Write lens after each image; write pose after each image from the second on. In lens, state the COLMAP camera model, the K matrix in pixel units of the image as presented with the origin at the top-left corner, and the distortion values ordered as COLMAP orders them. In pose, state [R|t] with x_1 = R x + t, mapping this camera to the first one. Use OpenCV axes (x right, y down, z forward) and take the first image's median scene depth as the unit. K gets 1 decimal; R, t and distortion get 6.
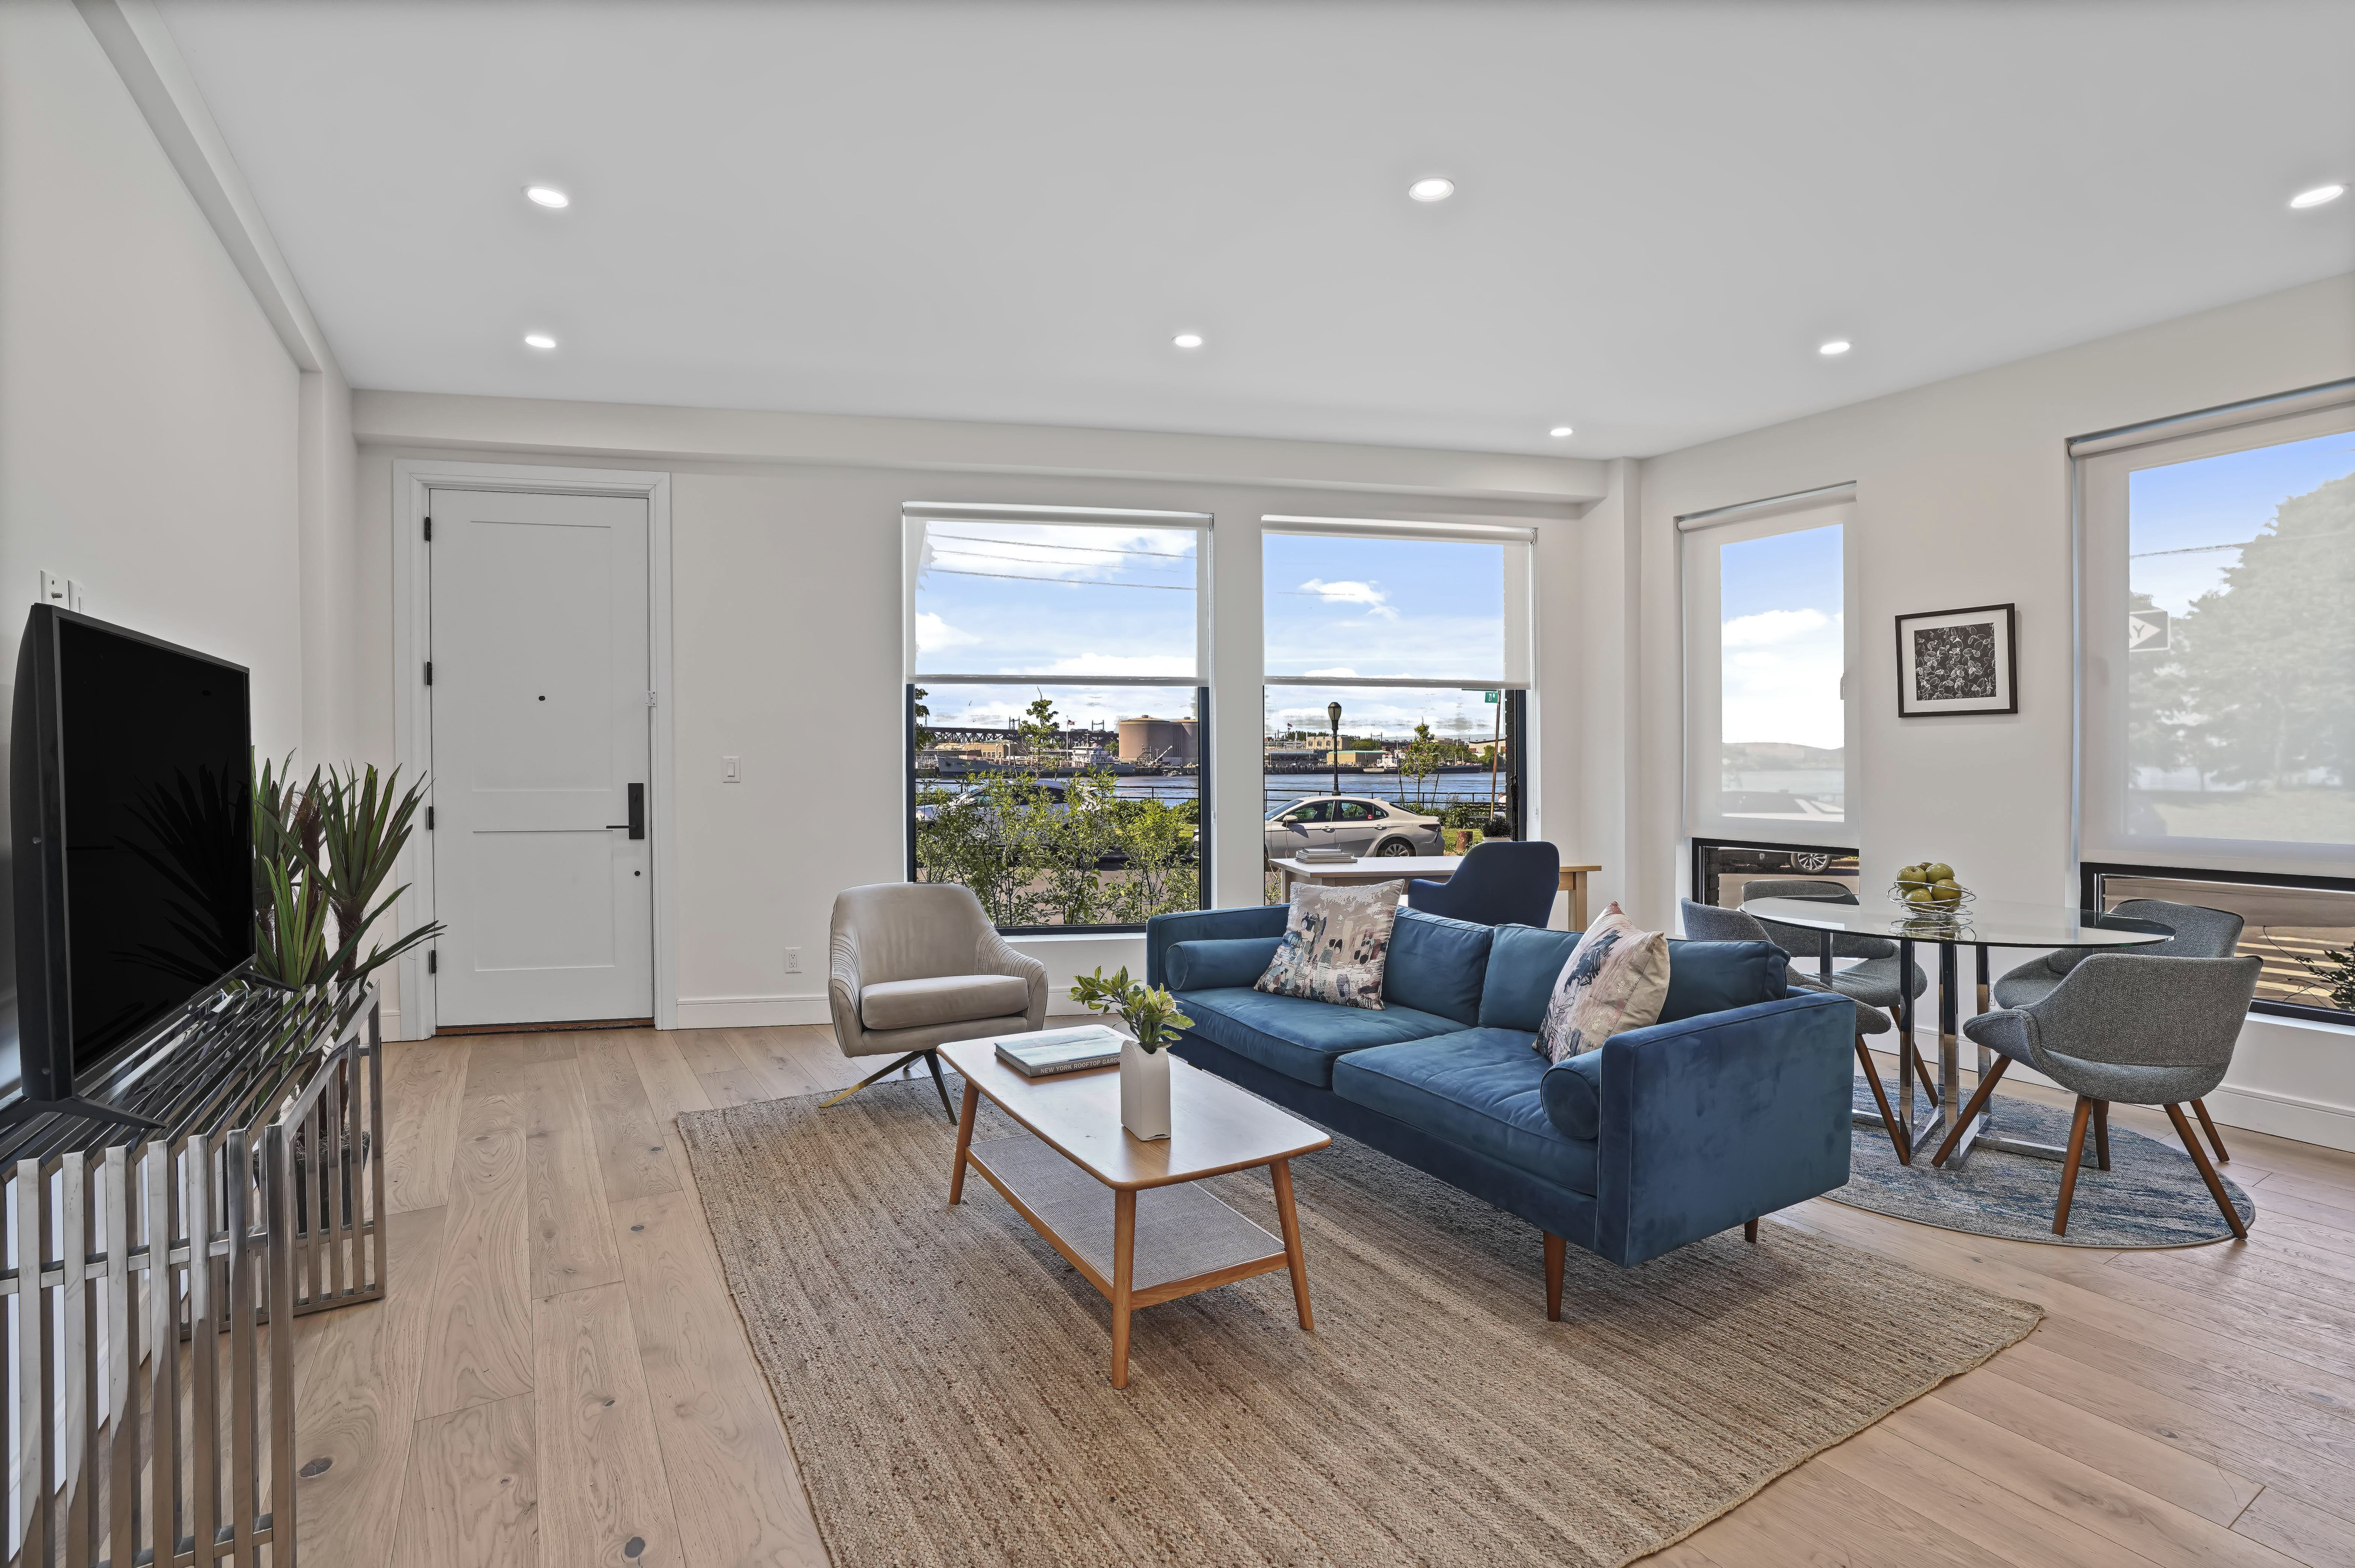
lens RADIAL K [[1083.6, 0, 1234.4], [0, 1083.6, 768.3], [0, 0, 1]] dist [-0.033620, 0.016870]
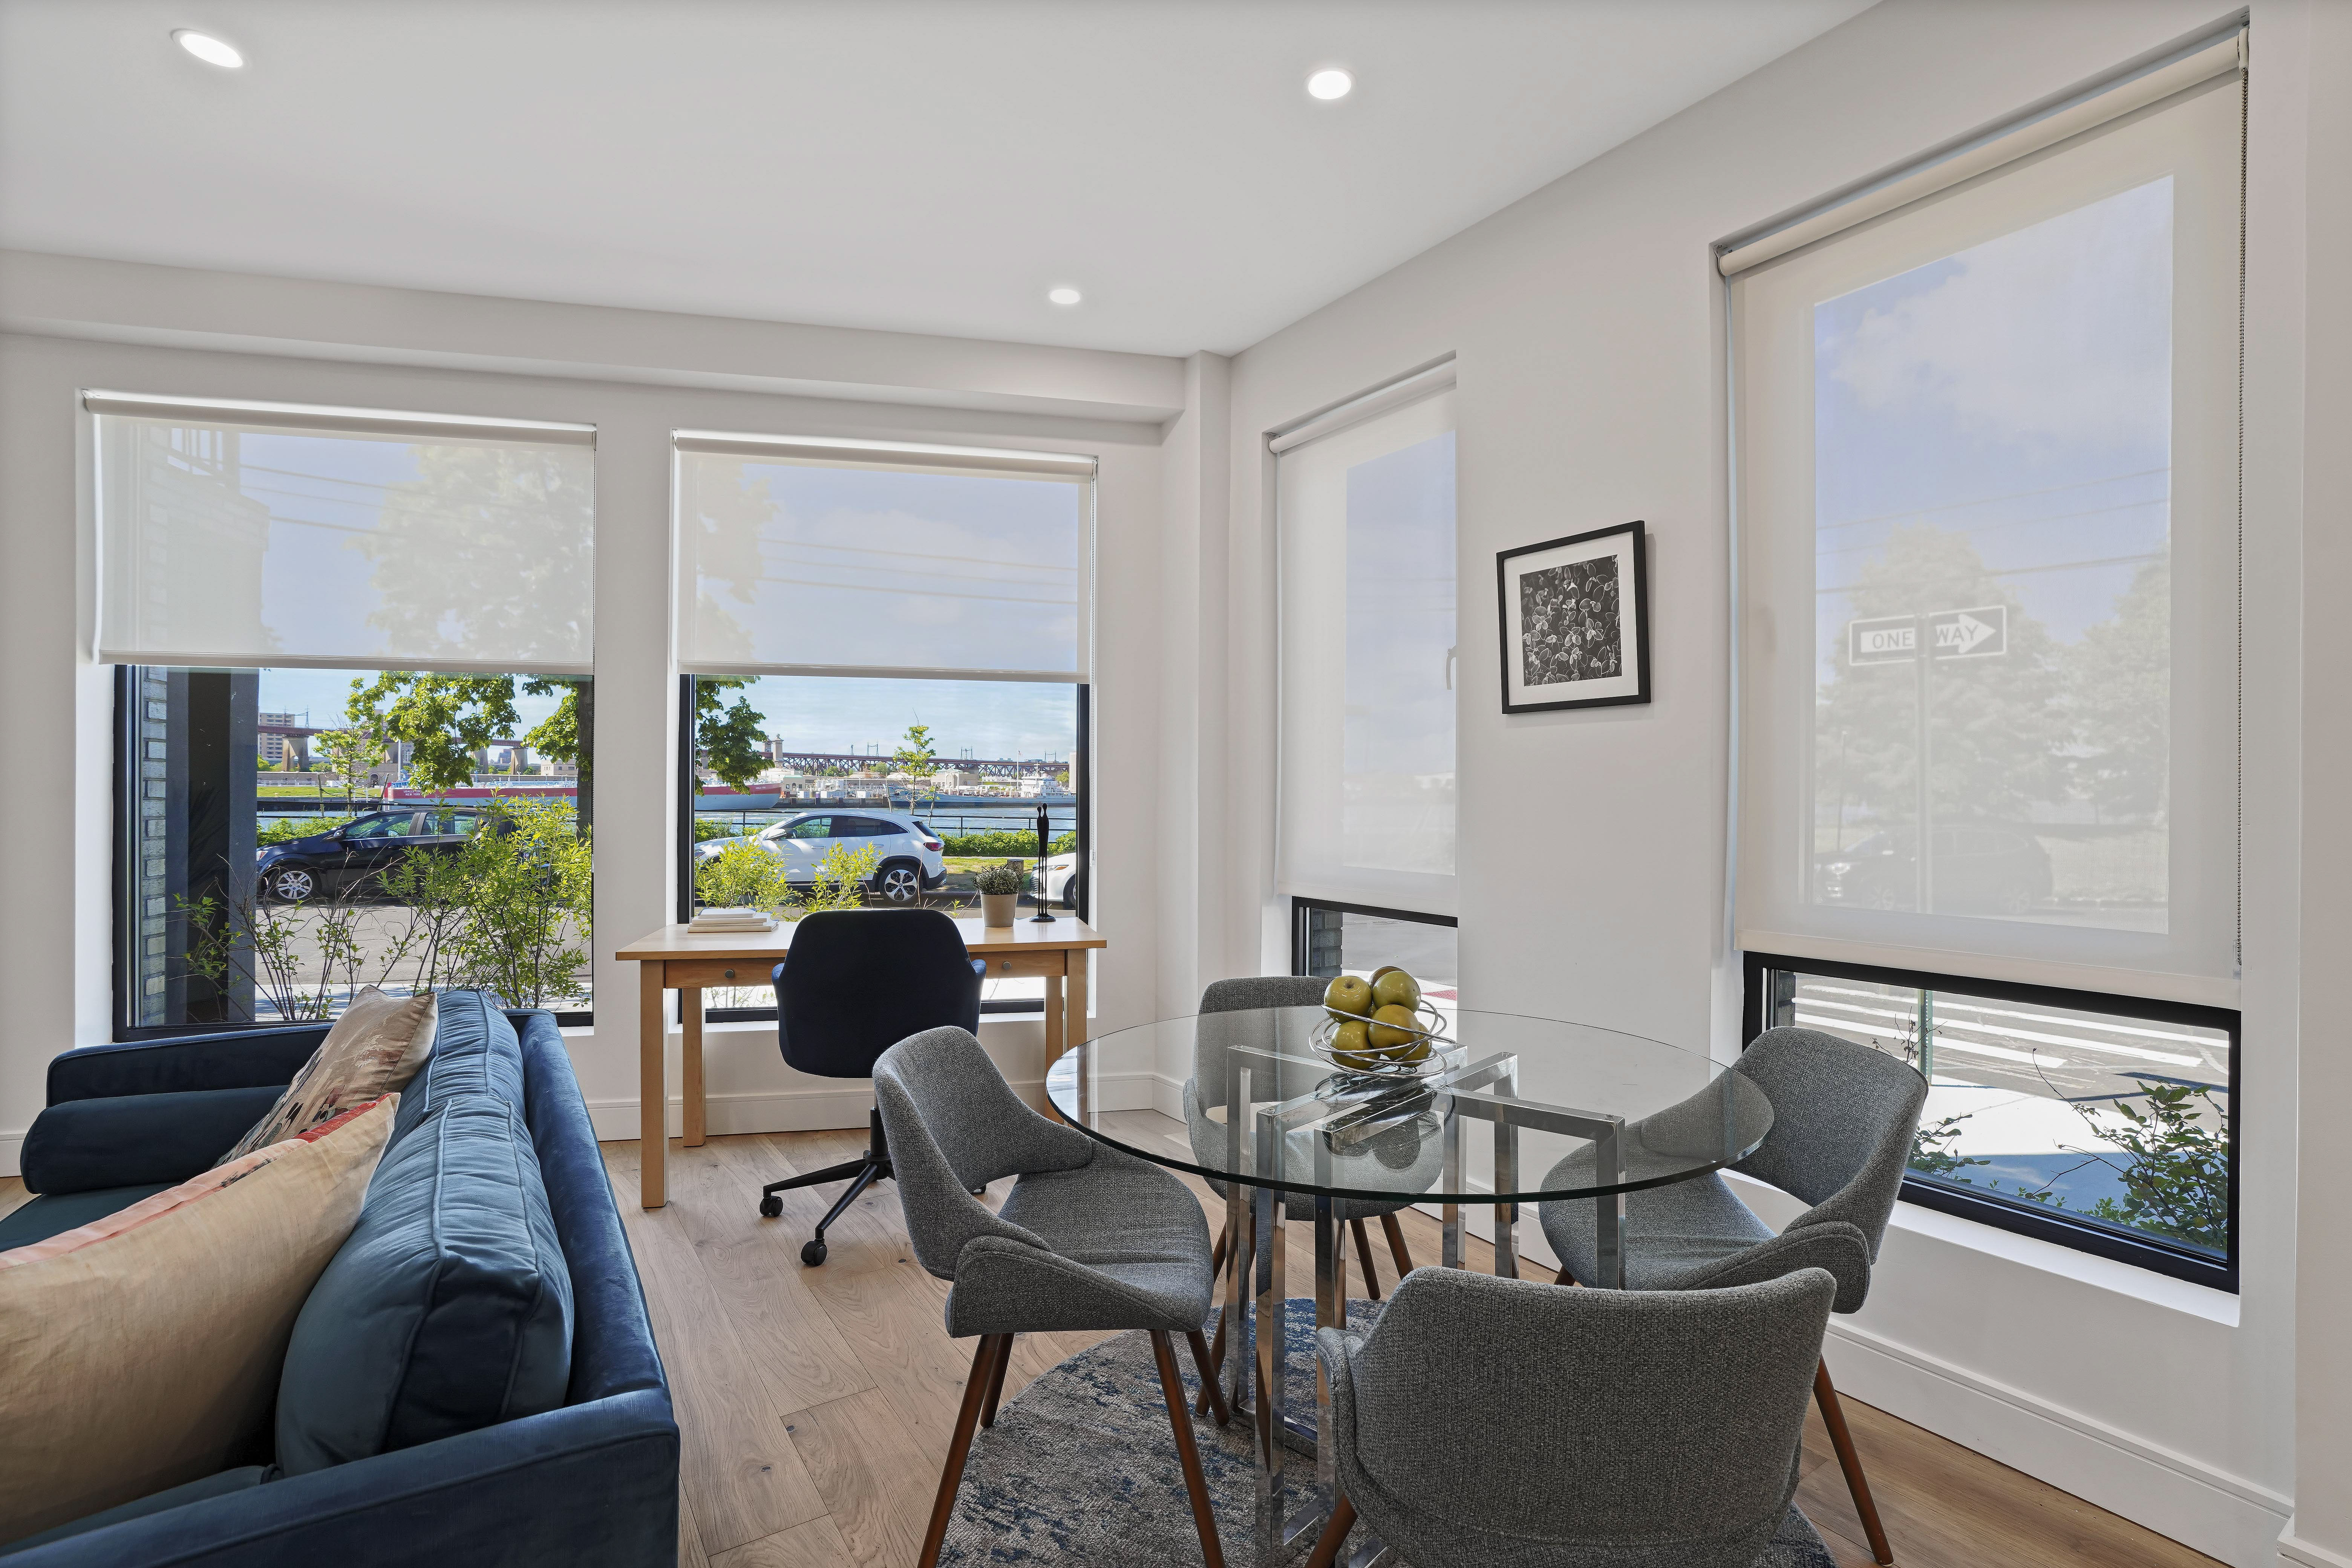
lens RADIAL K [[1083.0, 0, 1189.2], [0, 1083.0, 786.4], [0, 0, 1]] dist [-0.054262, 0.024954]
pose [[0.999799, 0.009165, 0.017856, 0.517617], [-0.009028, 0.999929, -0.007757, 0.003807], [-0.017926, 0.007594, 0.999810, 0.445434]]
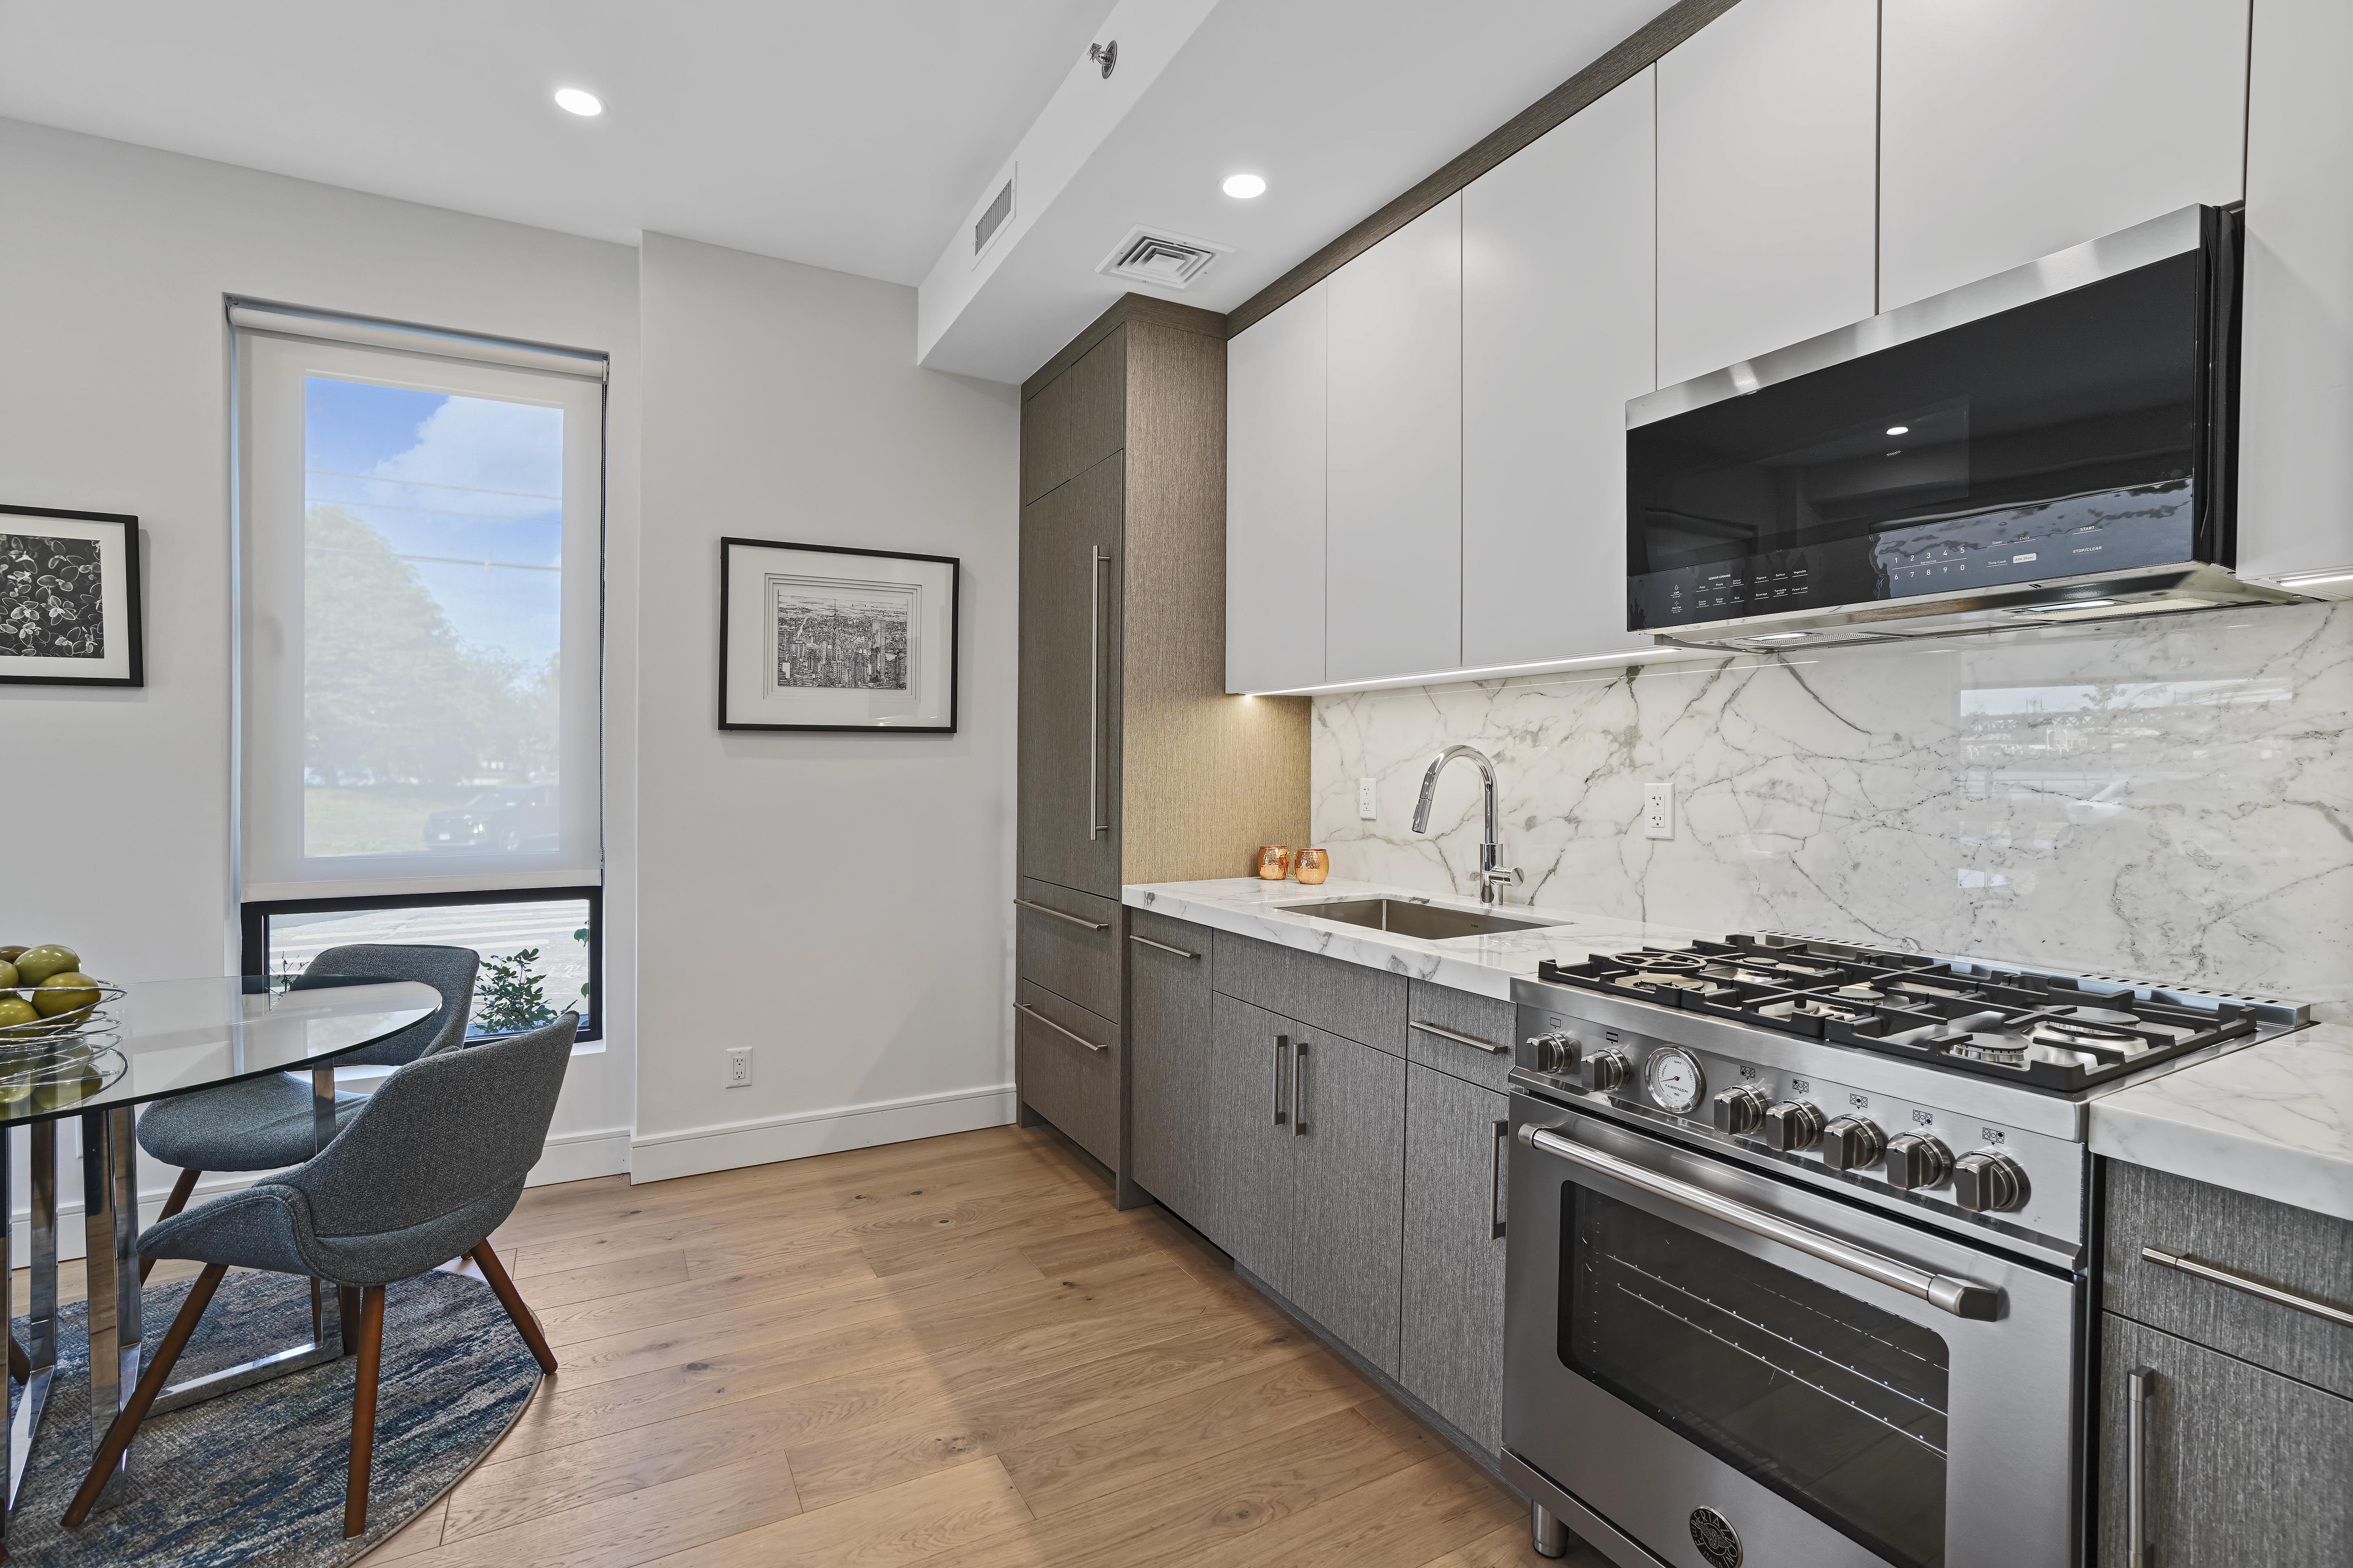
lens RADIAL K [[1084.9, 0, 1186.6], [0, 1084.9, 772.1], [0, 0, 1]] dist [-0.039405, 0.021044]
pose [[0.083355, -0.002825, 0.996516, 0.152267], [0.003011, 0.999992, 0.002583, 0.001145], [-0.996515, 0.002786, 0.083363, 0.348684]]
